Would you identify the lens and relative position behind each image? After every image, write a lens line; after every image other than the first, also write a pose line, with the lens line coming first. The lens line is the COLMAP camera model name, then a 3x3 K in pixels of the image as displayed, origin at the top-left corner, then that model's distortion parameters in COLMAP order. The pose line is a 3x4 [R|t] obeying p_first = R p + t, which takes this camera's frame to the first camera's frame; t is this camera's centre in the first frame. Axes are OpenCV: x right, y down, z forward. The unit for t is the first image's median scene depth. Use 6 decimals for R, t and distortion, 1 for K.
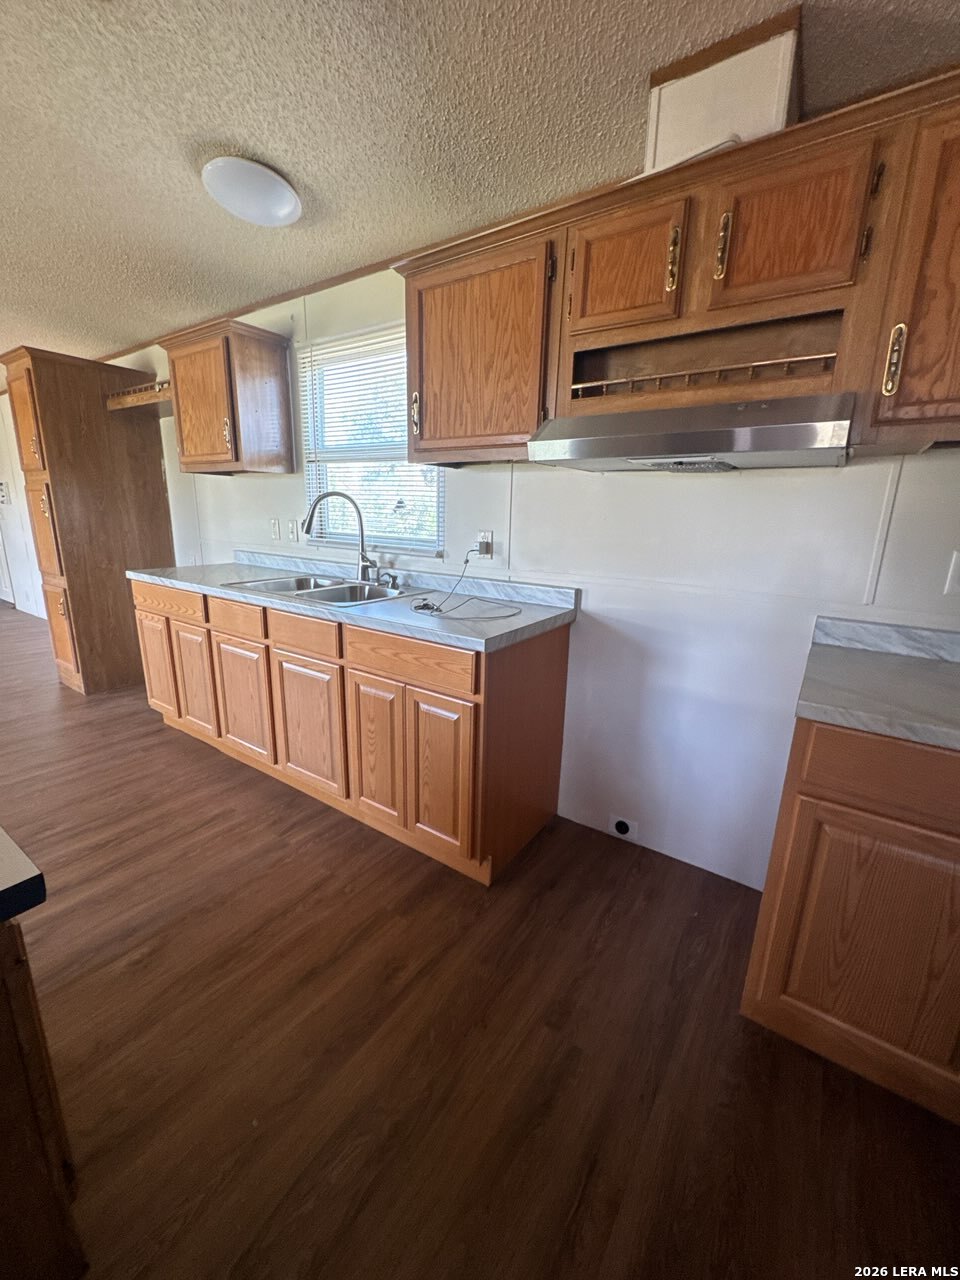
lens RADIAL K [[512.5, 0, 472.4], [0, 512.5, 641.0], [0, 0, 1]] dist [-0.002443, -0.000140]
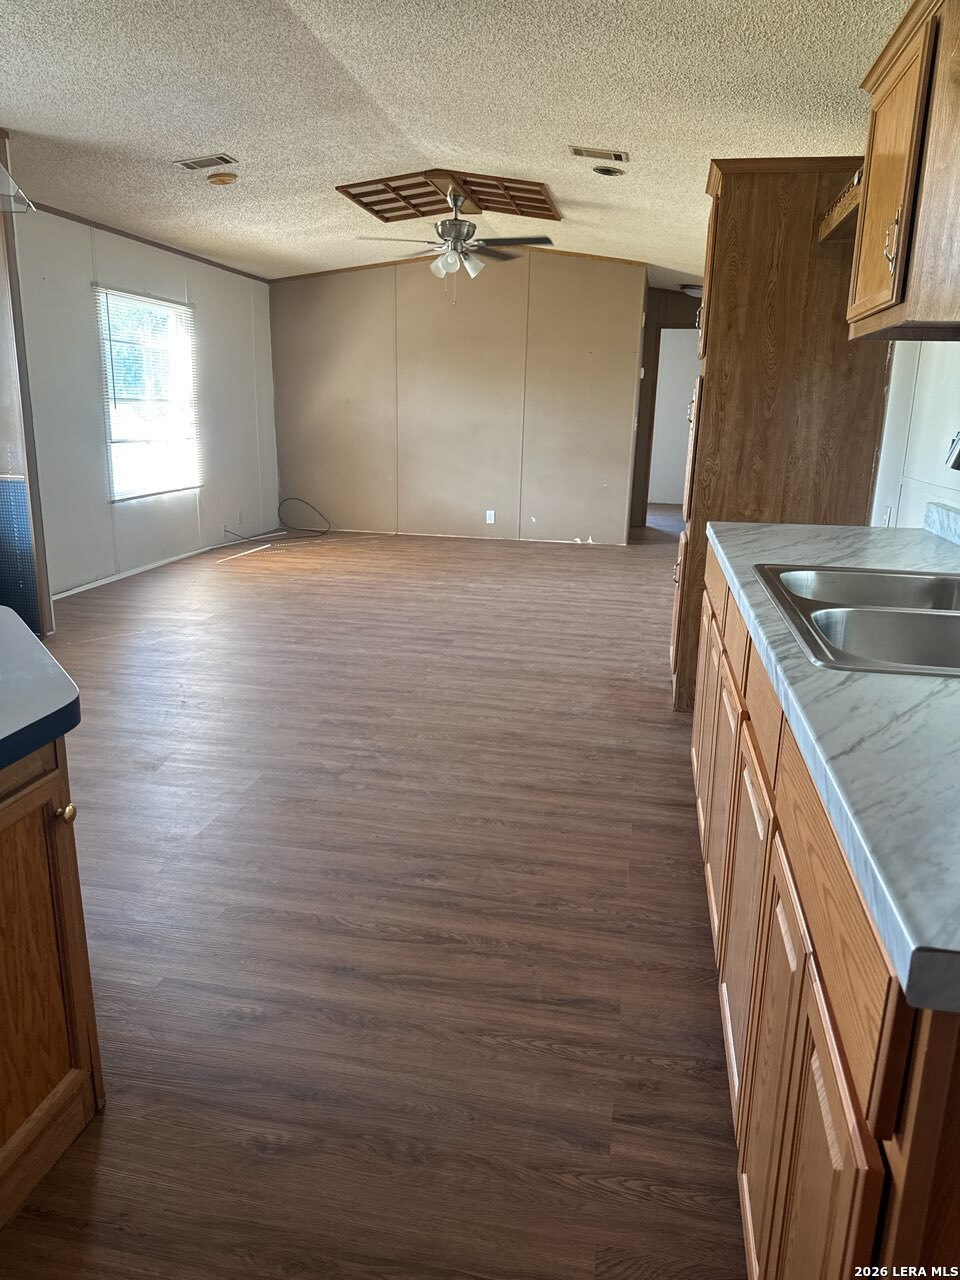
lens RADIAL K [[898.6, 0, 476.2], [0, 898.6, 646.5], [0, 0, 1]] dist [0.035887, -0.031629]
pose [[0.416959, 0.221052, -0.881635, 0.155668], [-0.234238, 0.963346, 0.130759, -0.082781], [0.878224, 0.151991, 0.453454, 0.379779]]
